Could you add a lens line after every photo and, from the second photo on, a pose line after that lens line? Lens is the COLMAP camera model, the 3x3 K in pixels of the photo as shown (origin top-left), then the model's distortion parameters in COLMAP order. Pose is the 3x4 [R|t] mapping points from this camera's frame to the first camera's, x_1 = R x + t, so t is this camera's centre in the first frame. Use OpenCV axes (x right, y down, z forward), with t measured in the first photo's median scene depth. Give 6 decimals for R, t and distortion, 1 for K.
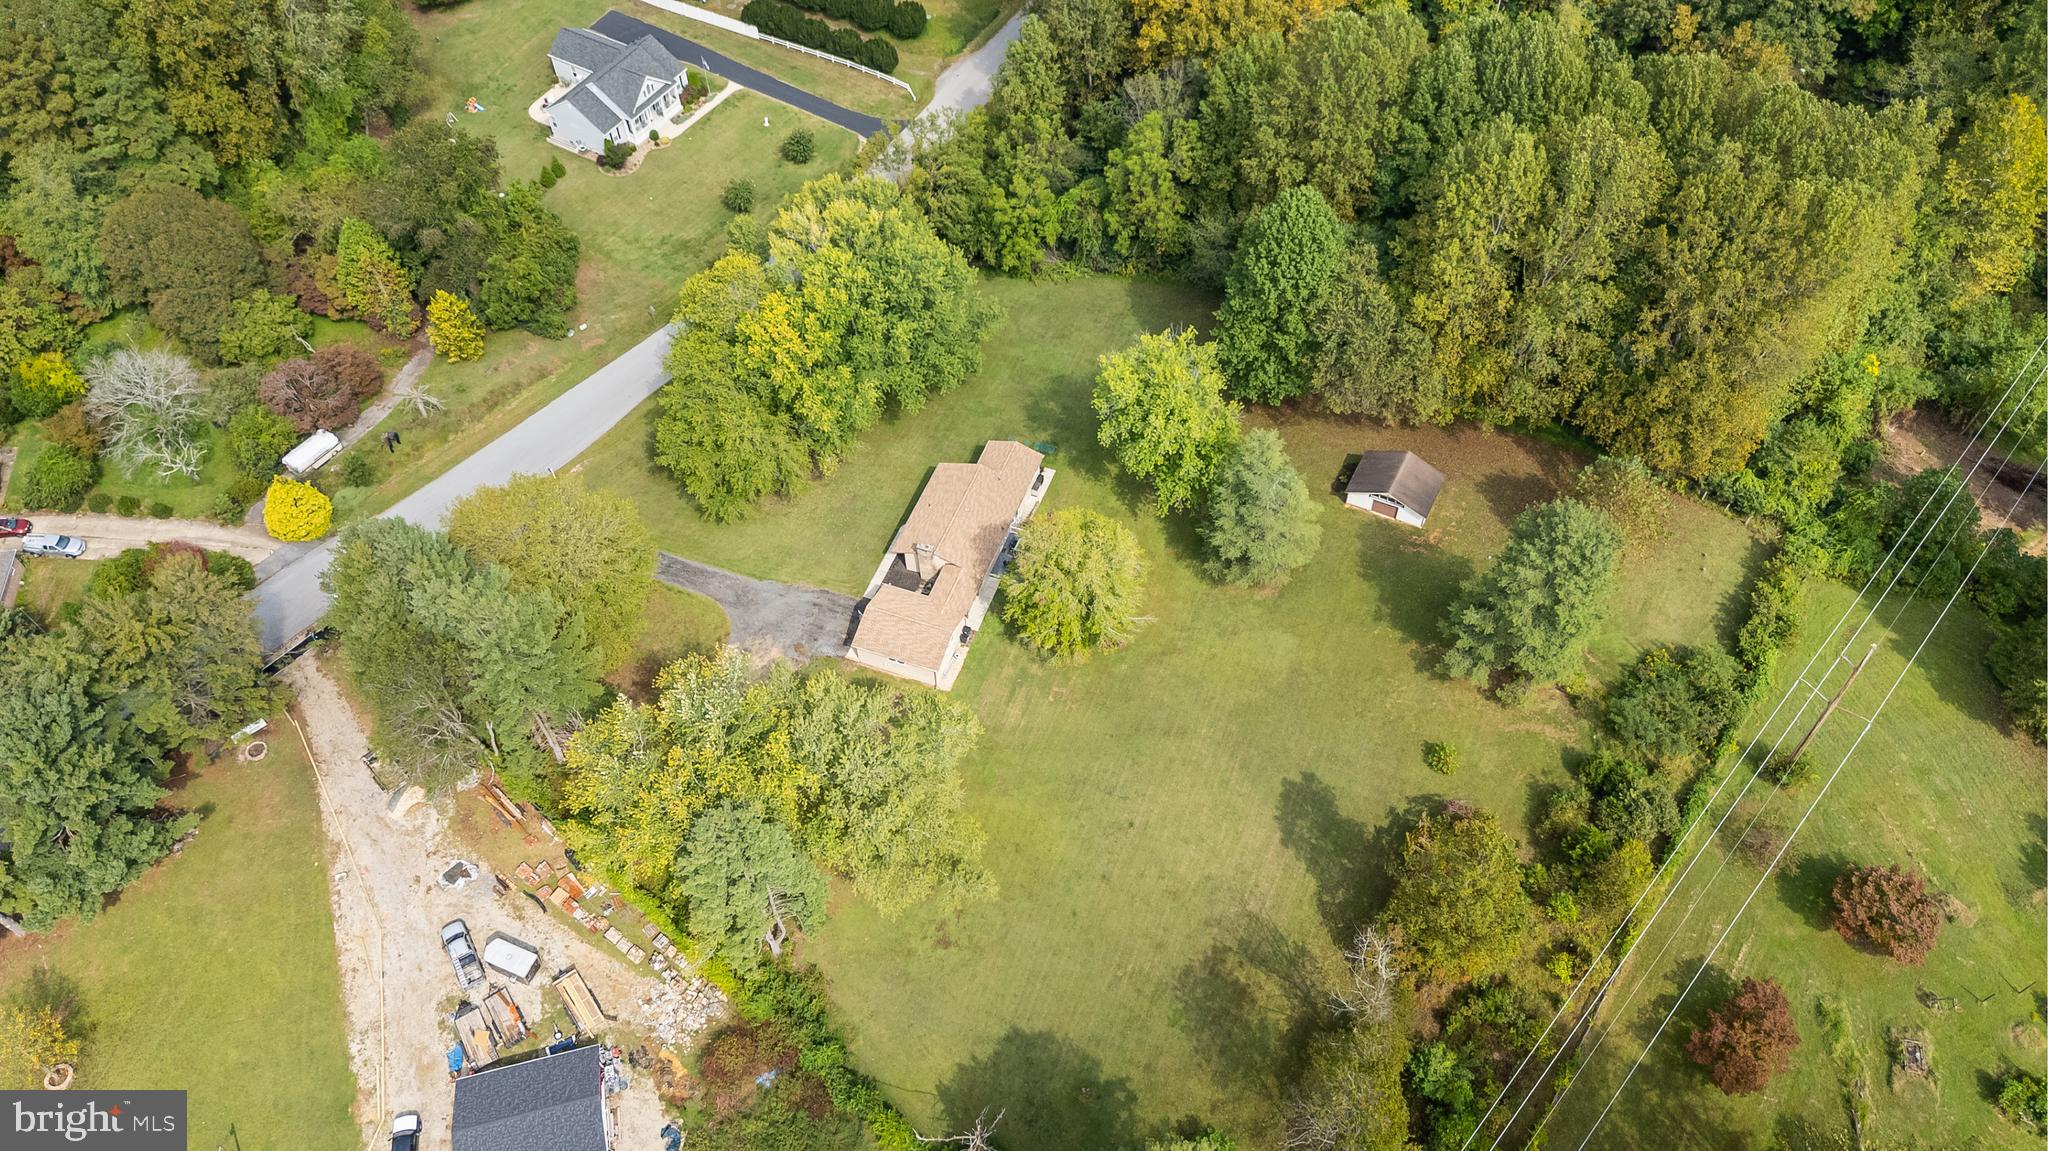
lens RADIAL K [[1515.0, 0, 1029.9], [0, 1515.0, 578.3], [0, 0, 1]] dist [0.061477, -0.049860]
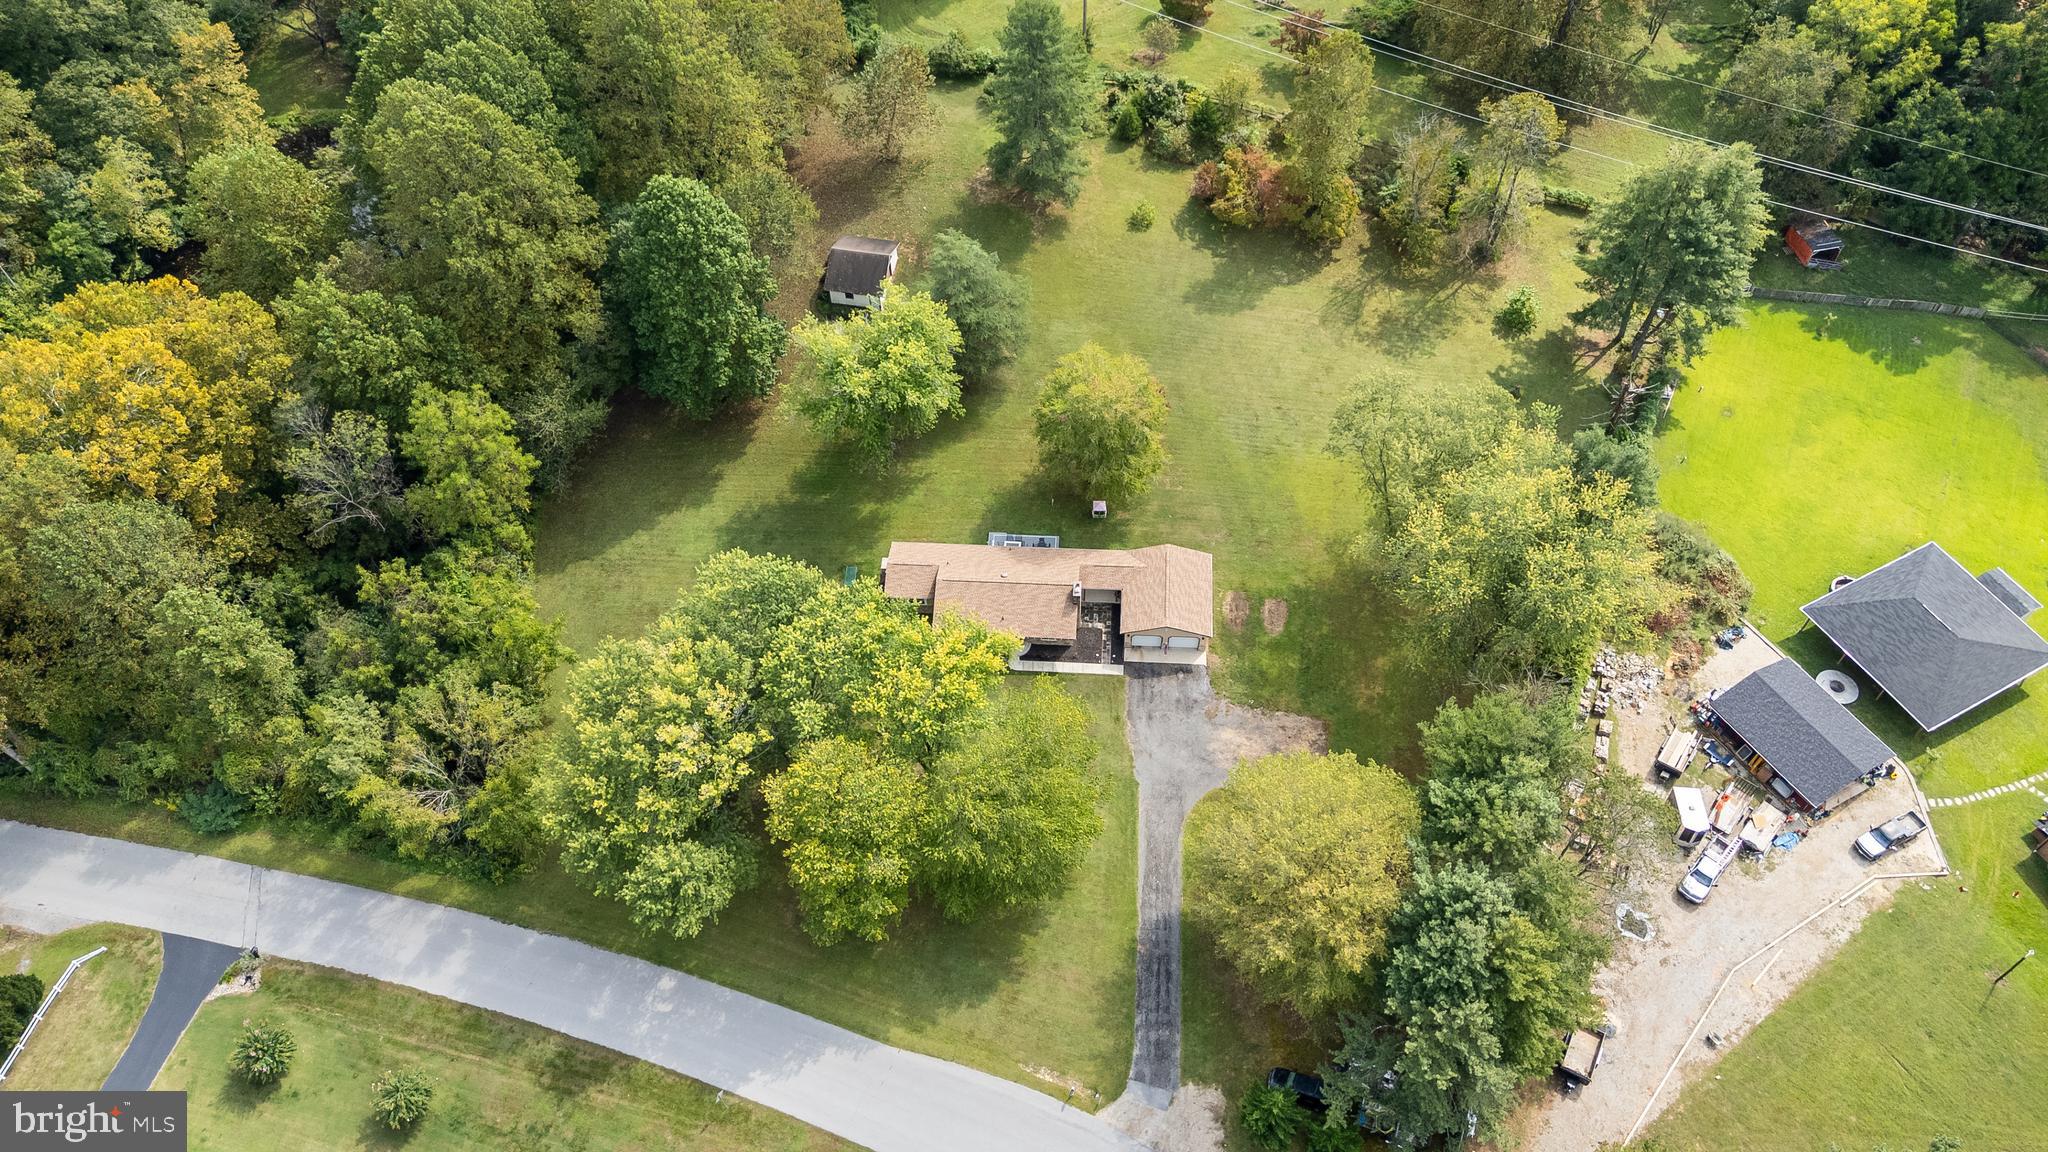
lens RADIAL K [[1515.0, 0, 1029.9], [0, 1515.0, 578.8], [0, 0, 1]] dist [0.061477, -0.049860]
pose [[-0.288689, -0.755184, 0.588520, -0.569447], [0.777547, 0.173734, 0.604348, -0.569684], [-0.558640, 0.632071, 0.537036, 0.529296]]
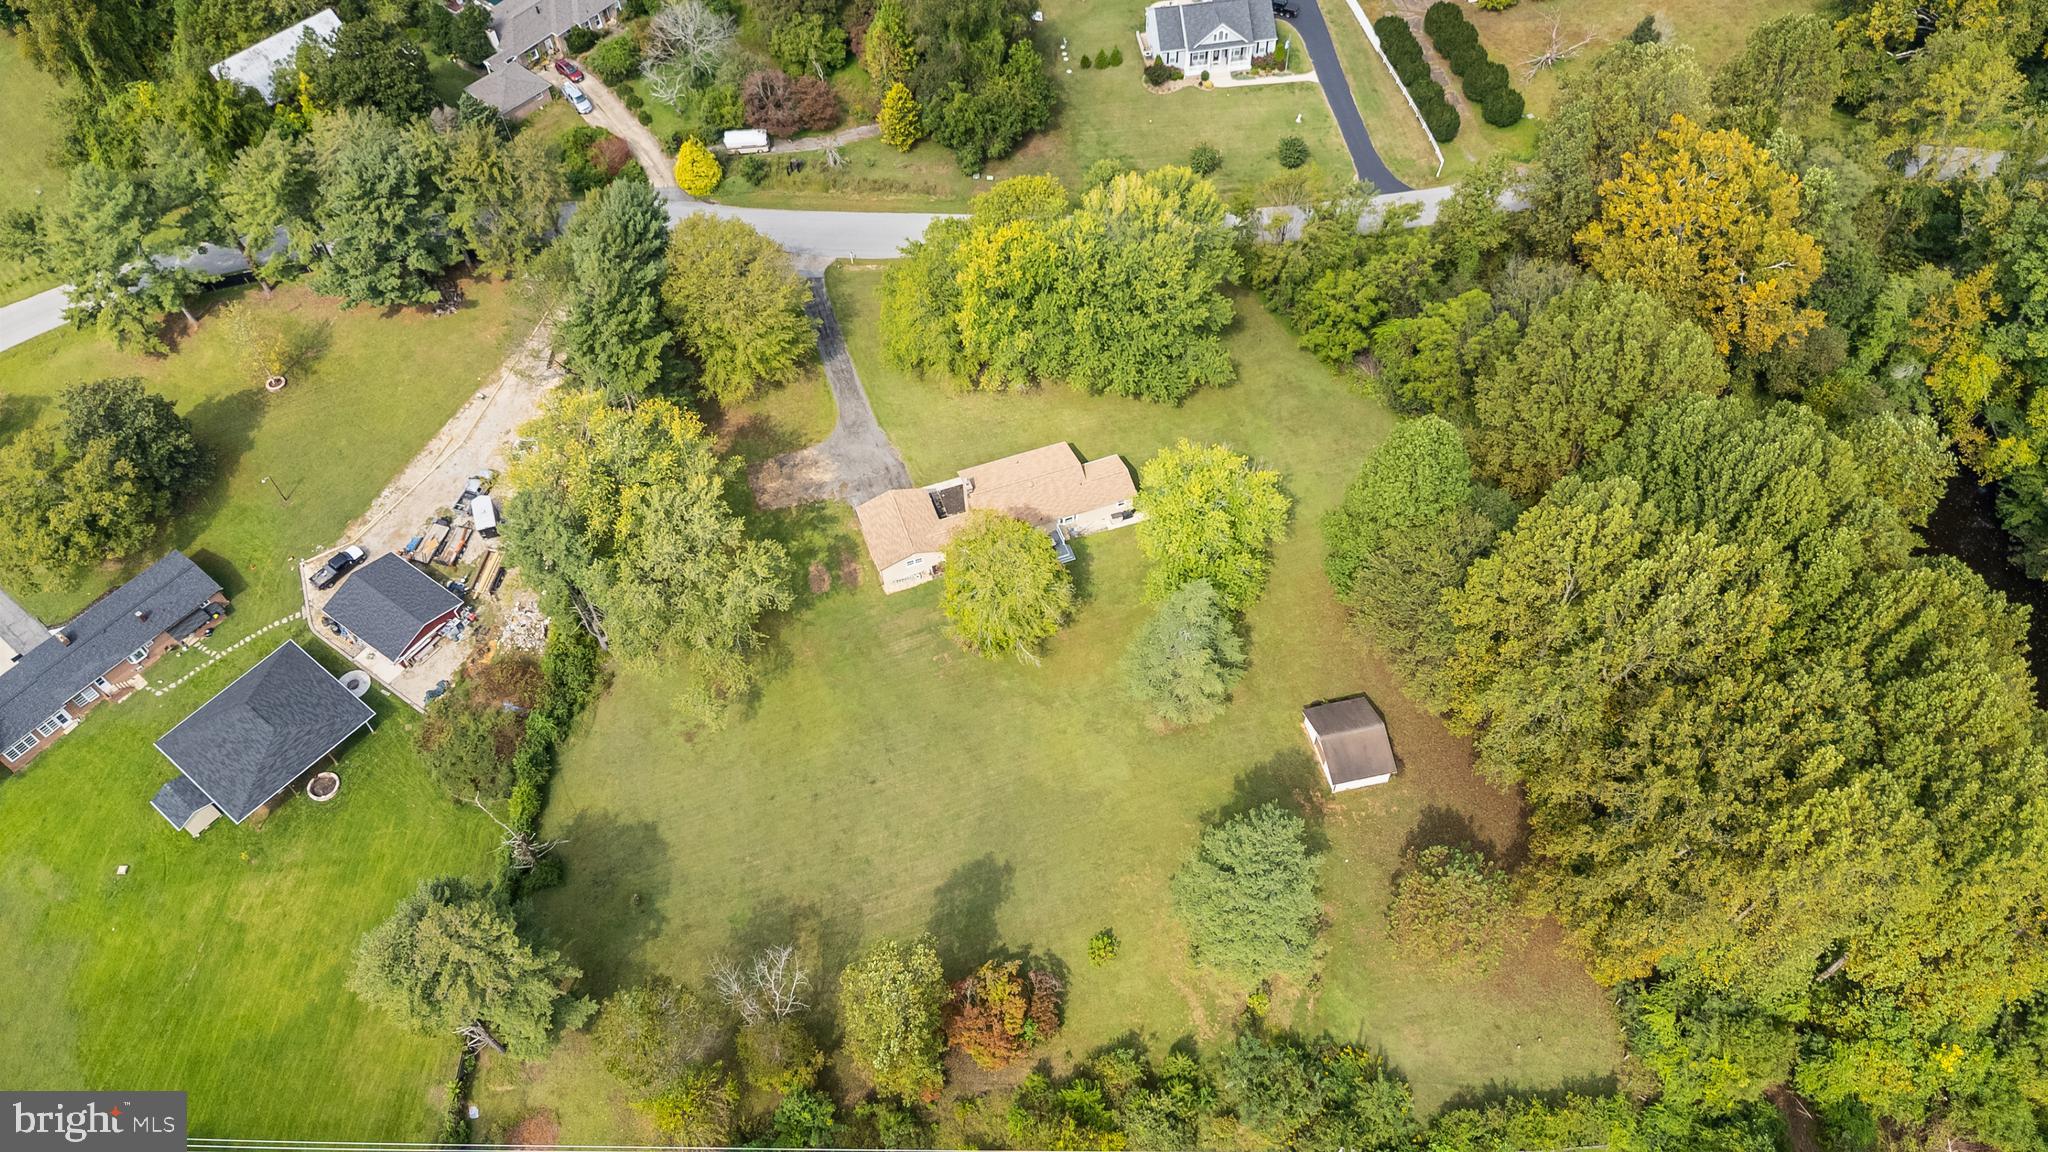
lens RADIAL K [[1515.0, 0, 1029.9], [0, 1515.0, 578.8], [0, 0, 1]] dist [0.061477, -0.049860]
pose [[0.641169, 0.625301, -0.444860, 0.477353], [-0.606321, 0.768126, 0.205807, -0.215396], [0.470400, 0.137771, 0.871632, 0.084729]]
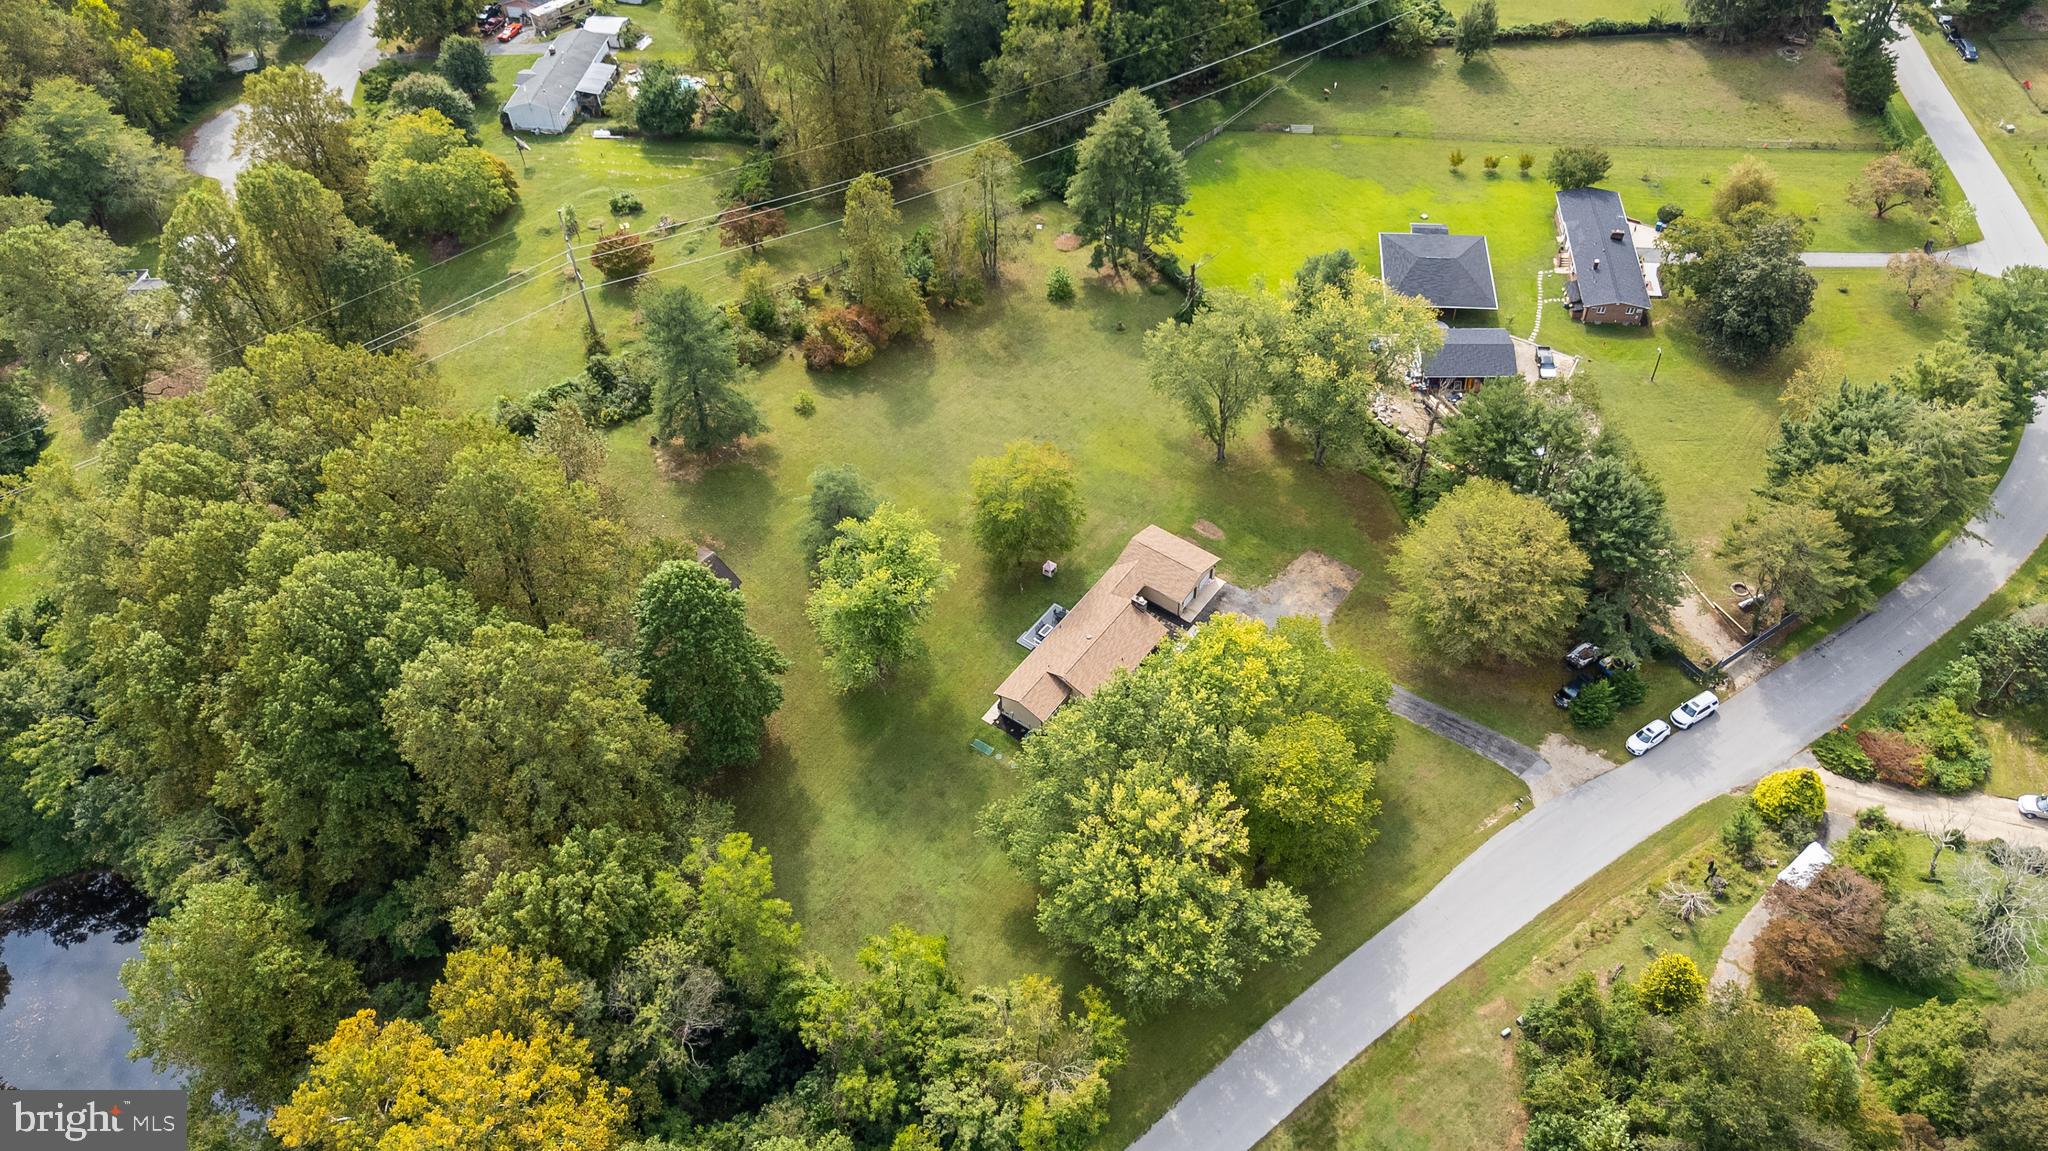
lens RADIAL K [[1532.5, 0, 1031.3], [0, 1532.5, 574.7], [0, 0, 1]] dist [0.058339, -0.057004]
pose [[-0.959748, -0.177628, 0.217561, -0.224726], [0.248074, -0.172904, 0.953186, -1.051319], [-0.131695, 0.968789, 0.210009, 0.754751]]
